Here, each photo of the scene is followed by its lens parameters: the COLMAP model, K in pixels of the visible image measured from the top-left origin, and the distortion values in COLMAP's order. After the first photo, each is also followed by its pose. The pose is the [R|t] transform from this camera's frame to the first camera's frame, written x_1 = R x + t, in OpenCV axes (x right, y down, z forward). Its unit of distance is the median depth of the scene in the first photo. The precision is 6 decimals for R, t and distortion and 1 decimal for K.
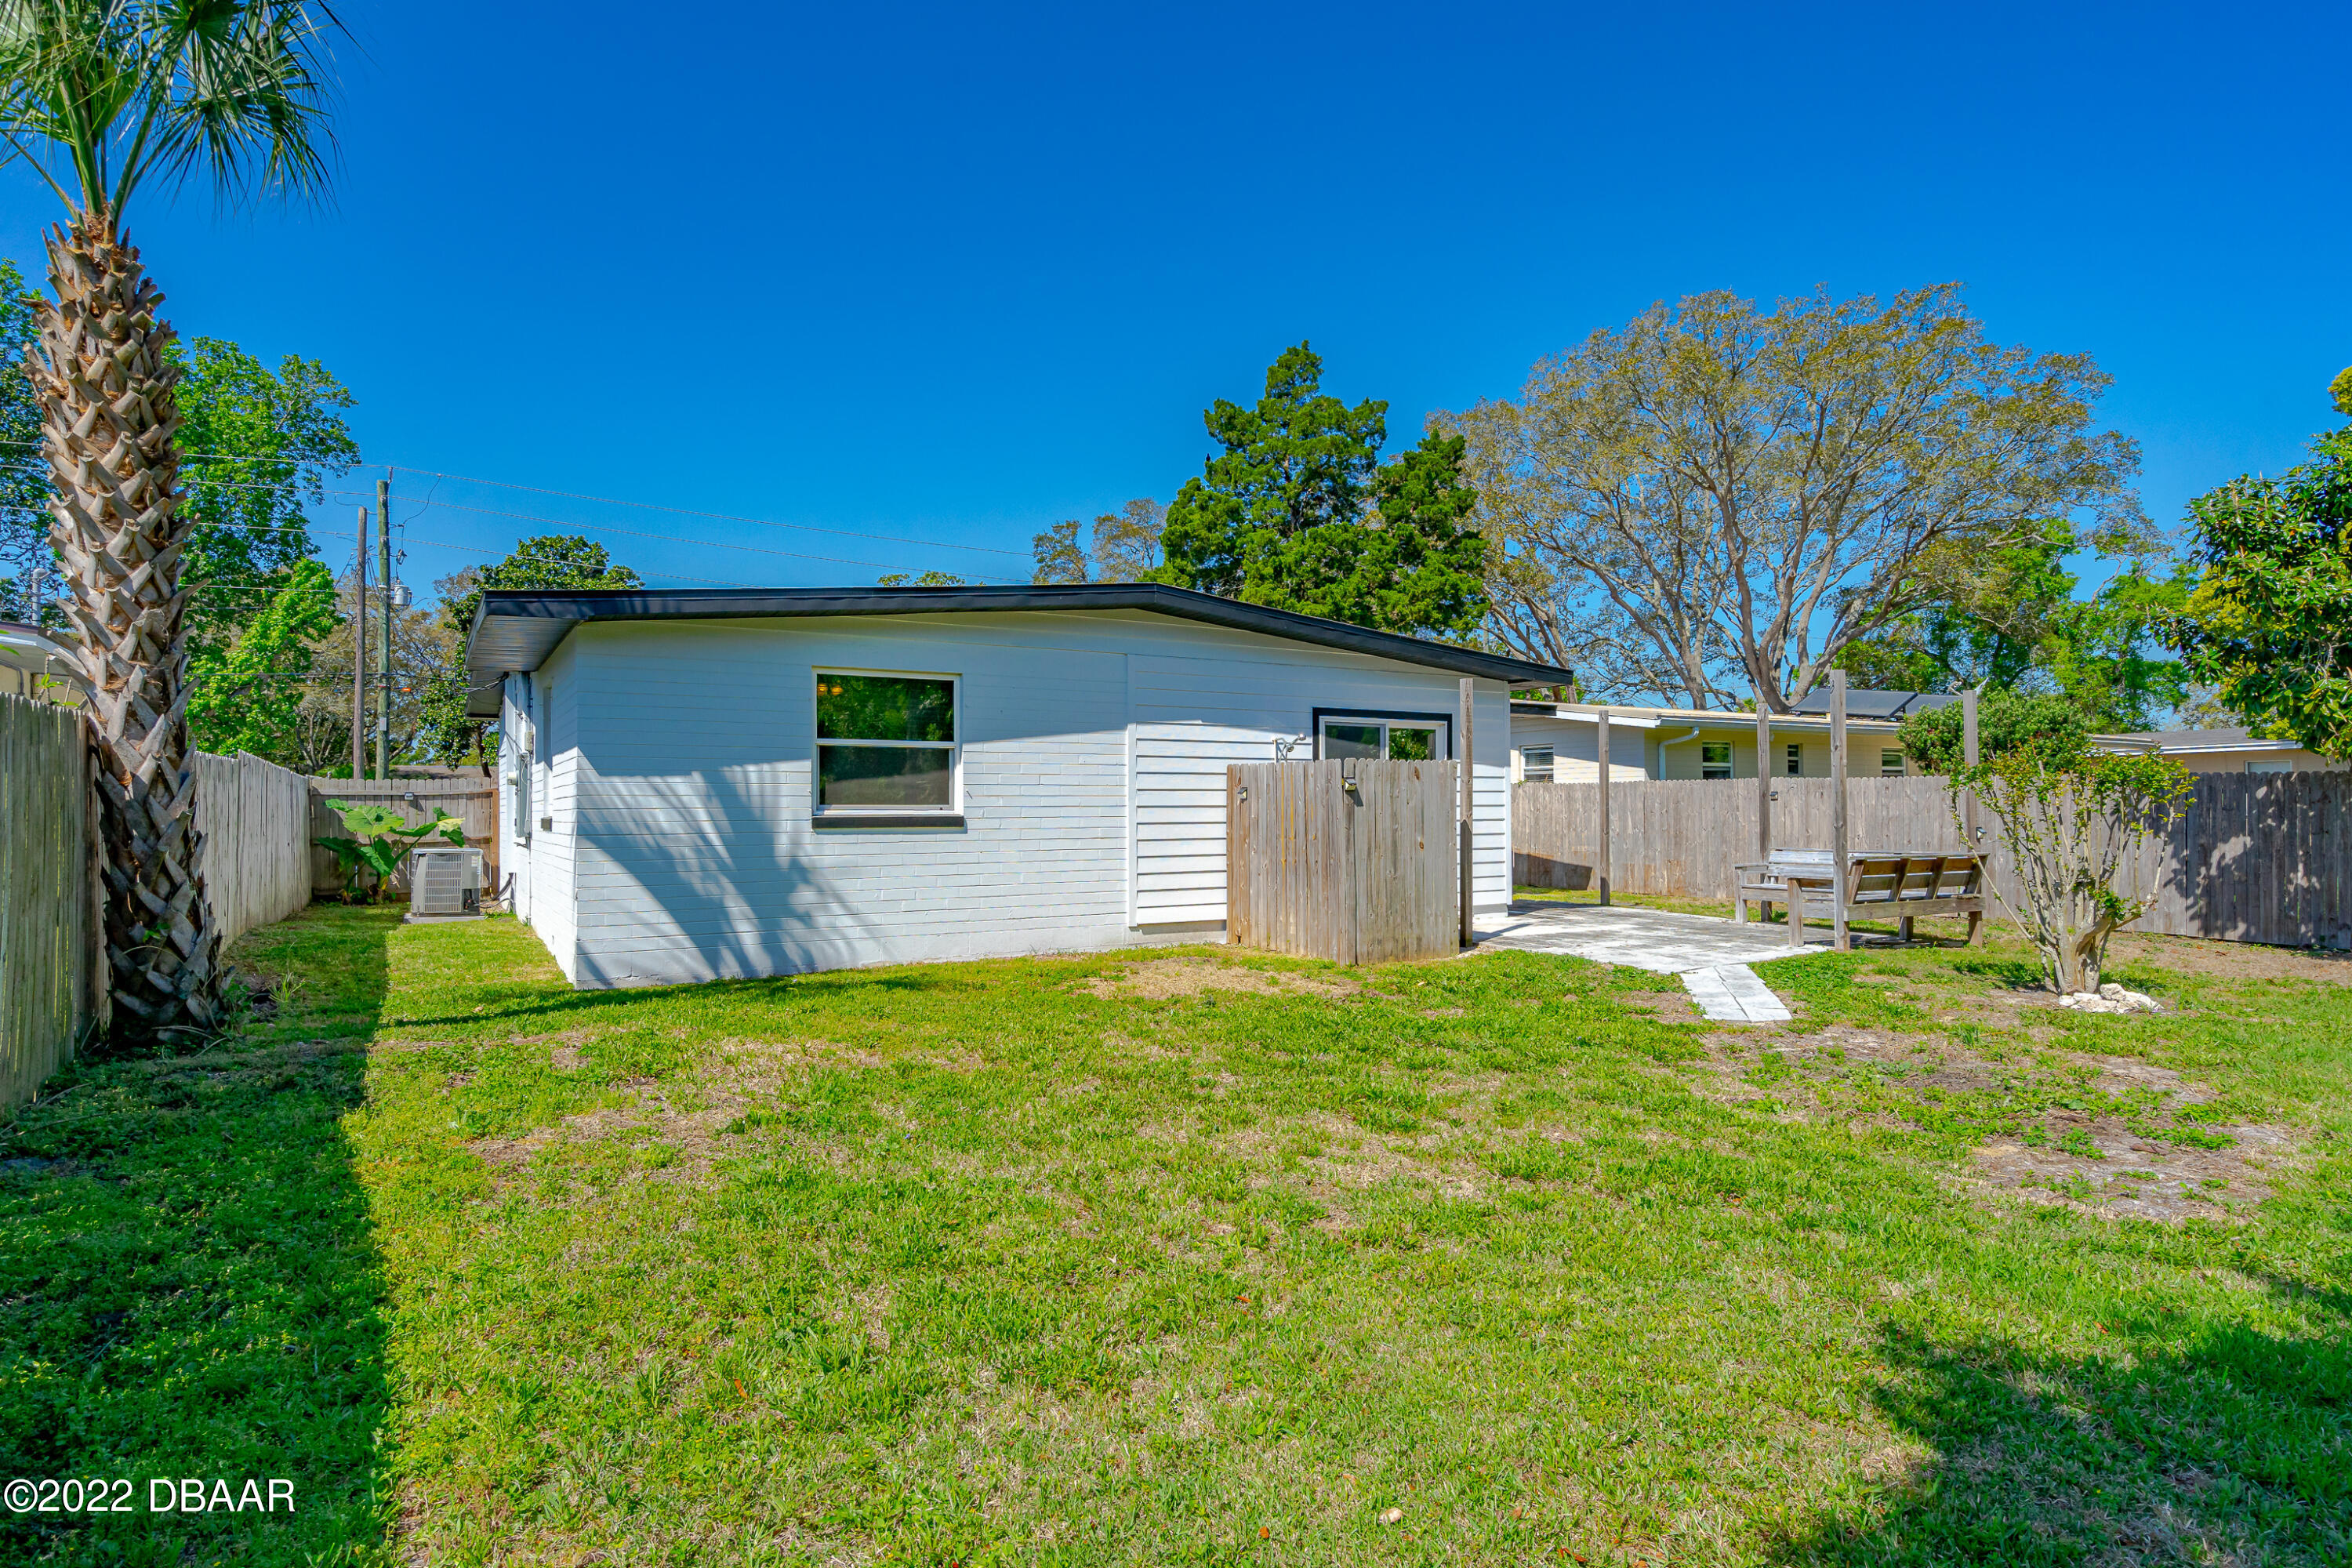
lens RADIAL K [[1261.6, 0, 1175.4], [0, 1261.6, 806.0], [0, 0, 1]] dist [-0.002295, -0.000724]
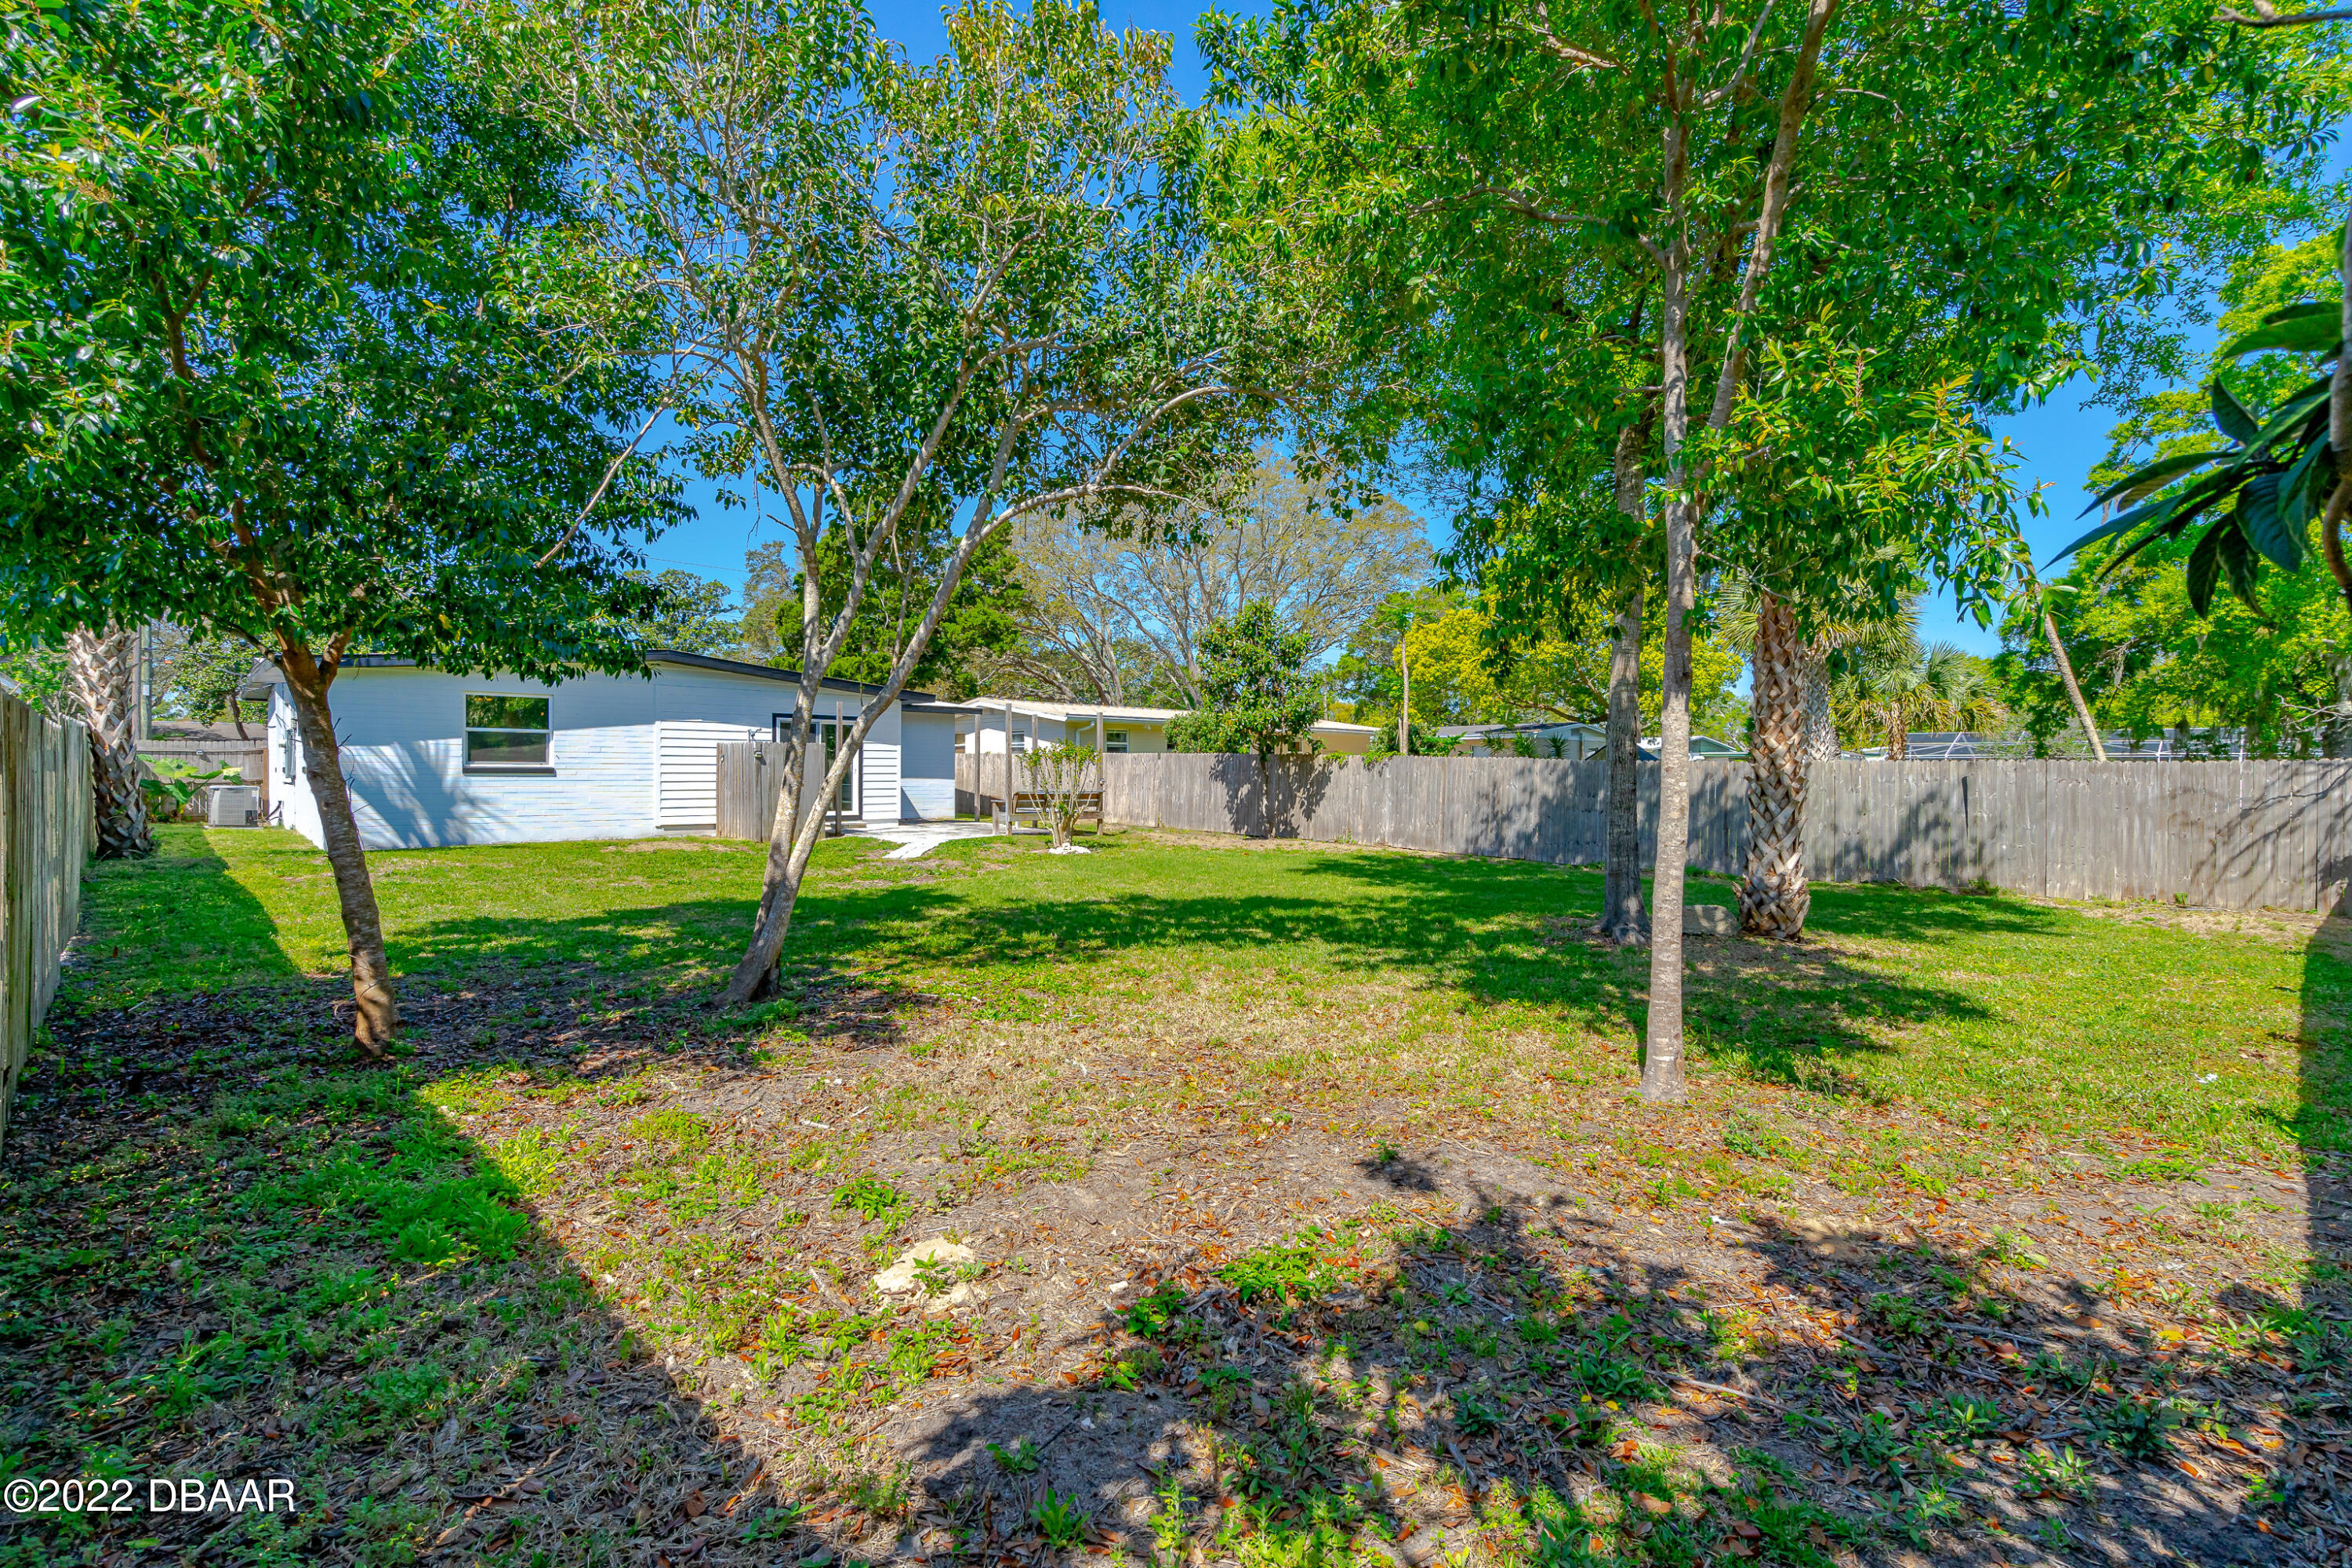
lens RADIAL K [[1067.5, 0, 1176.0], [0, 1067.5, 784.0], [0, 0, 1]] dist [0.000246, 0.000568]
pose [[0.974938, 0.006887, 0.222369, 0.386644], [-0.010415, 0.999838, 0.014699, -0.001351], [-0.222232, -0.016646, 0.974852, -0.790844]]
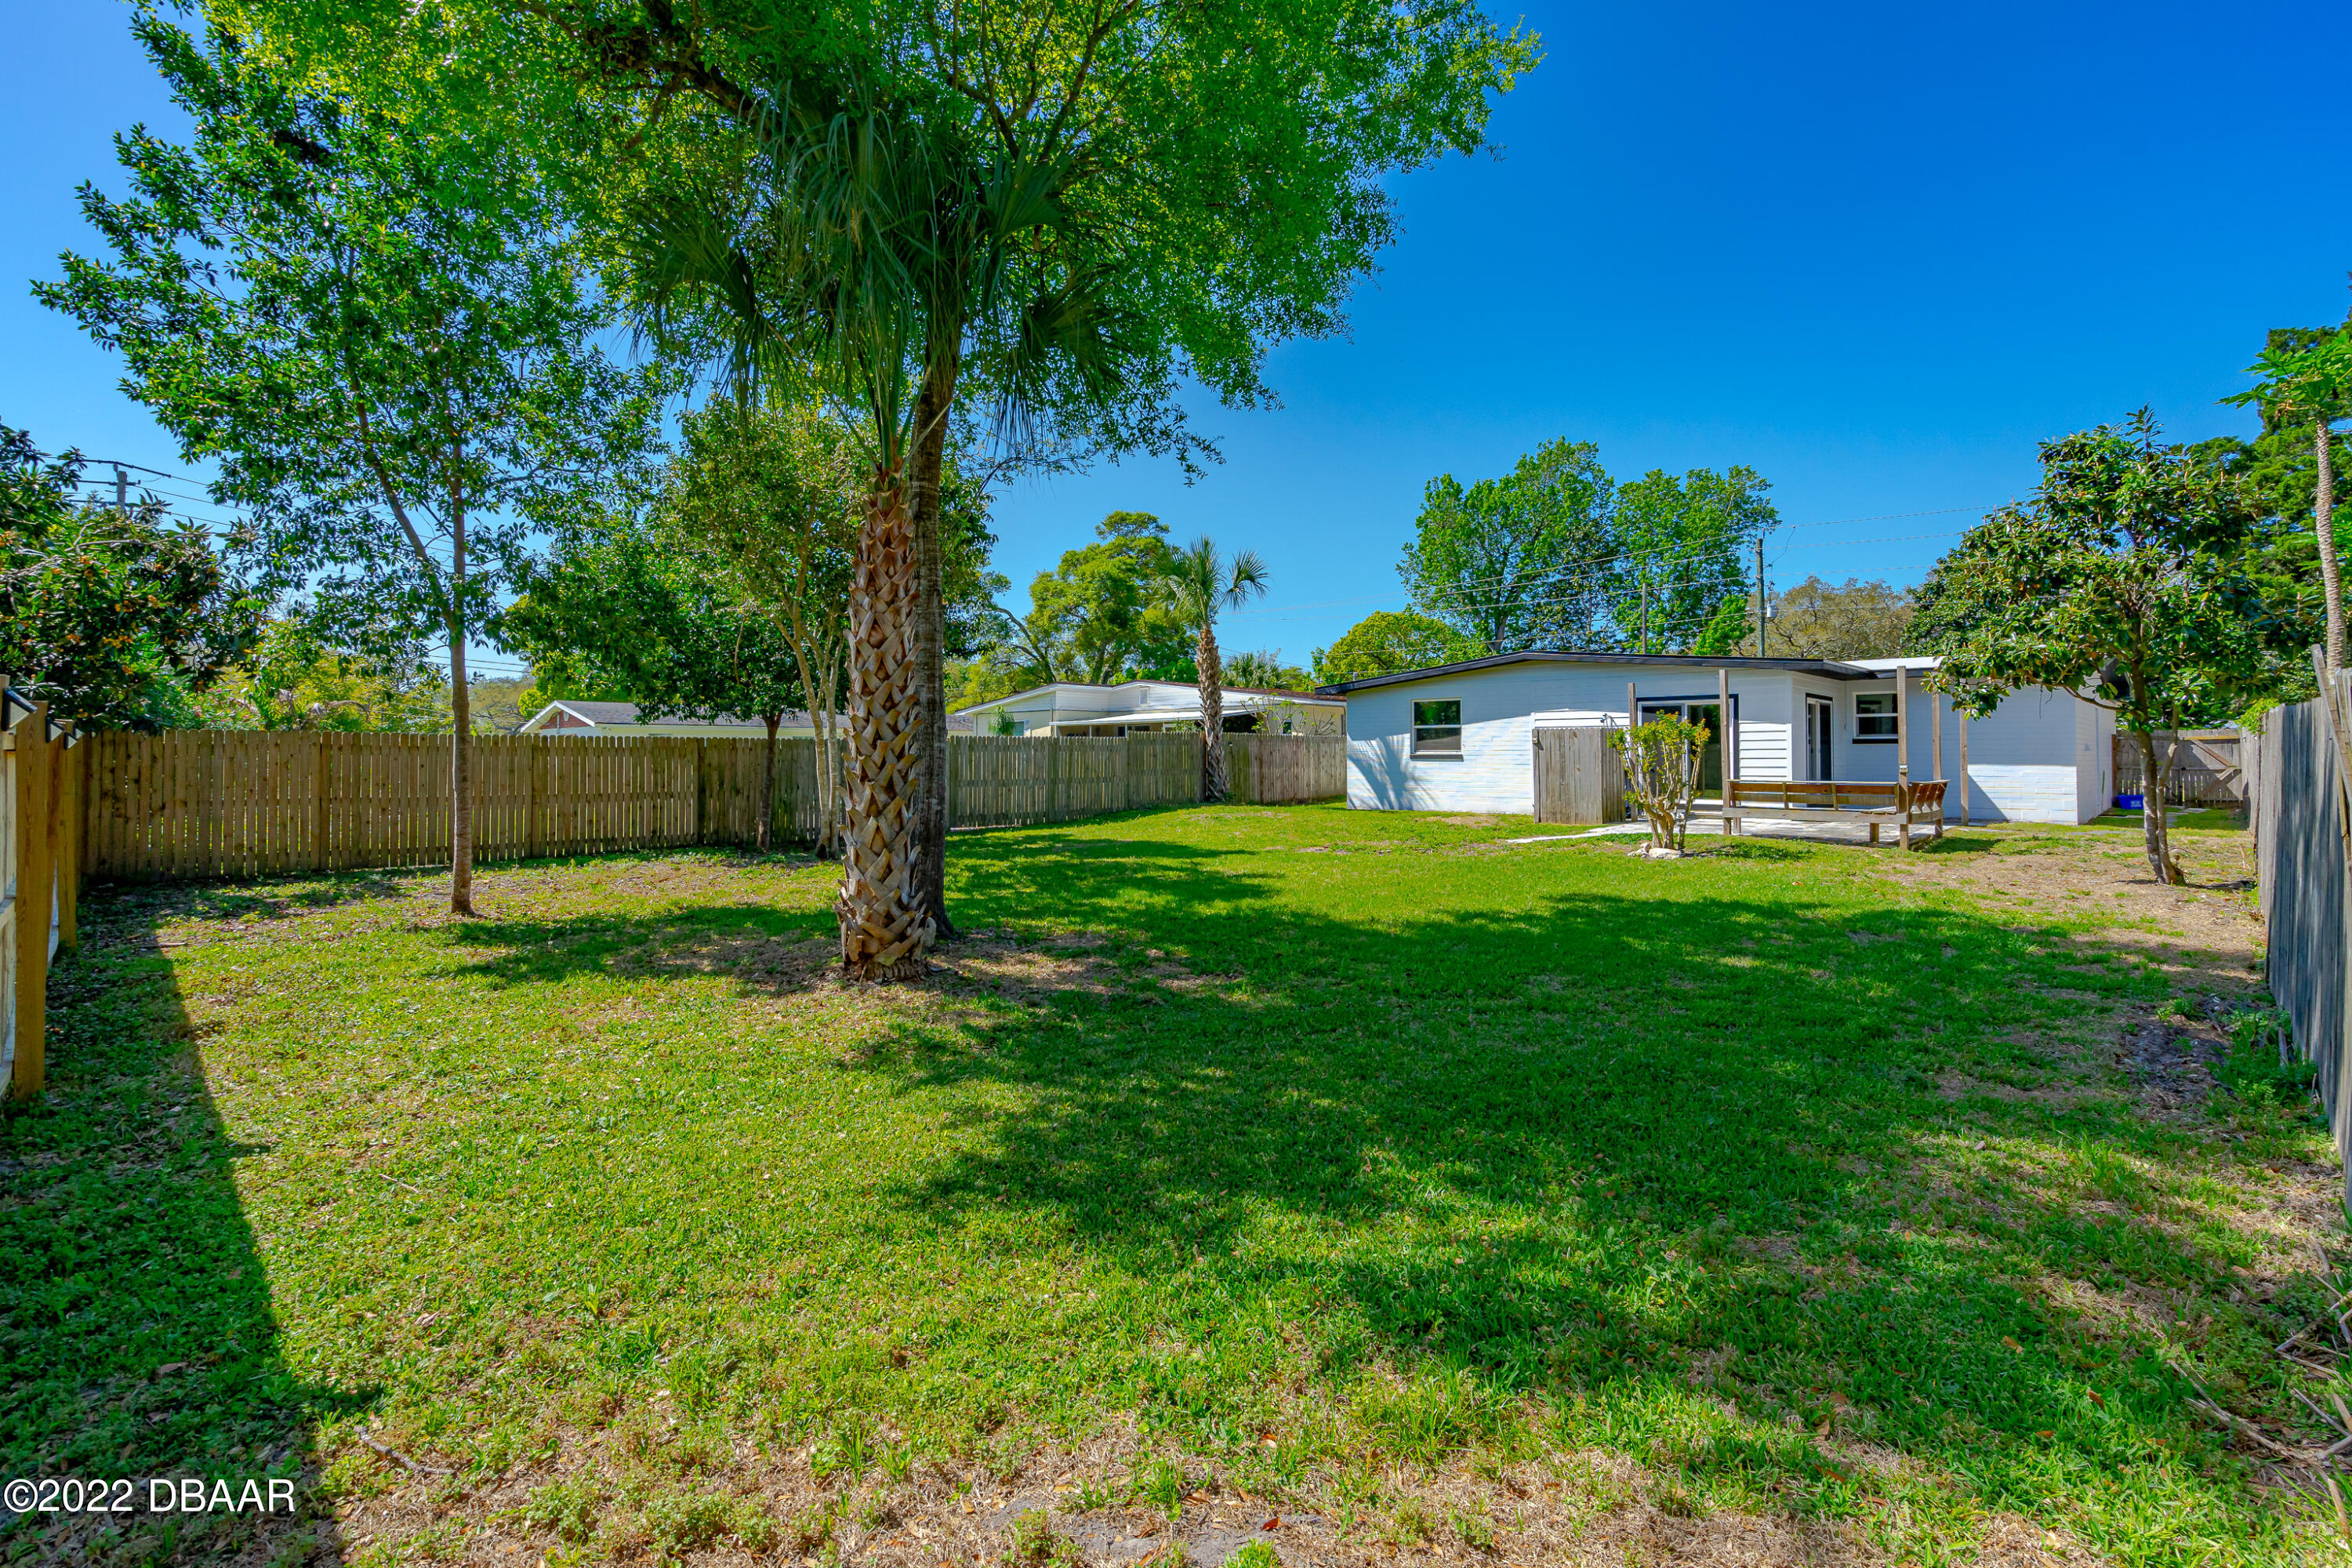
lens RADIAL K [[1067.5, 0, 1176.0], [0, 1067.5, 784.0], [0, 0, 1]] dist [0.000246, 0.000568]
pose [[0.286436, 0.025112, -0.957770, 1.634212], [-0.000375, 0.999659, 0.026098, 0.011305], [0.958099, -0.007116, 0.286348, -0.132791]]
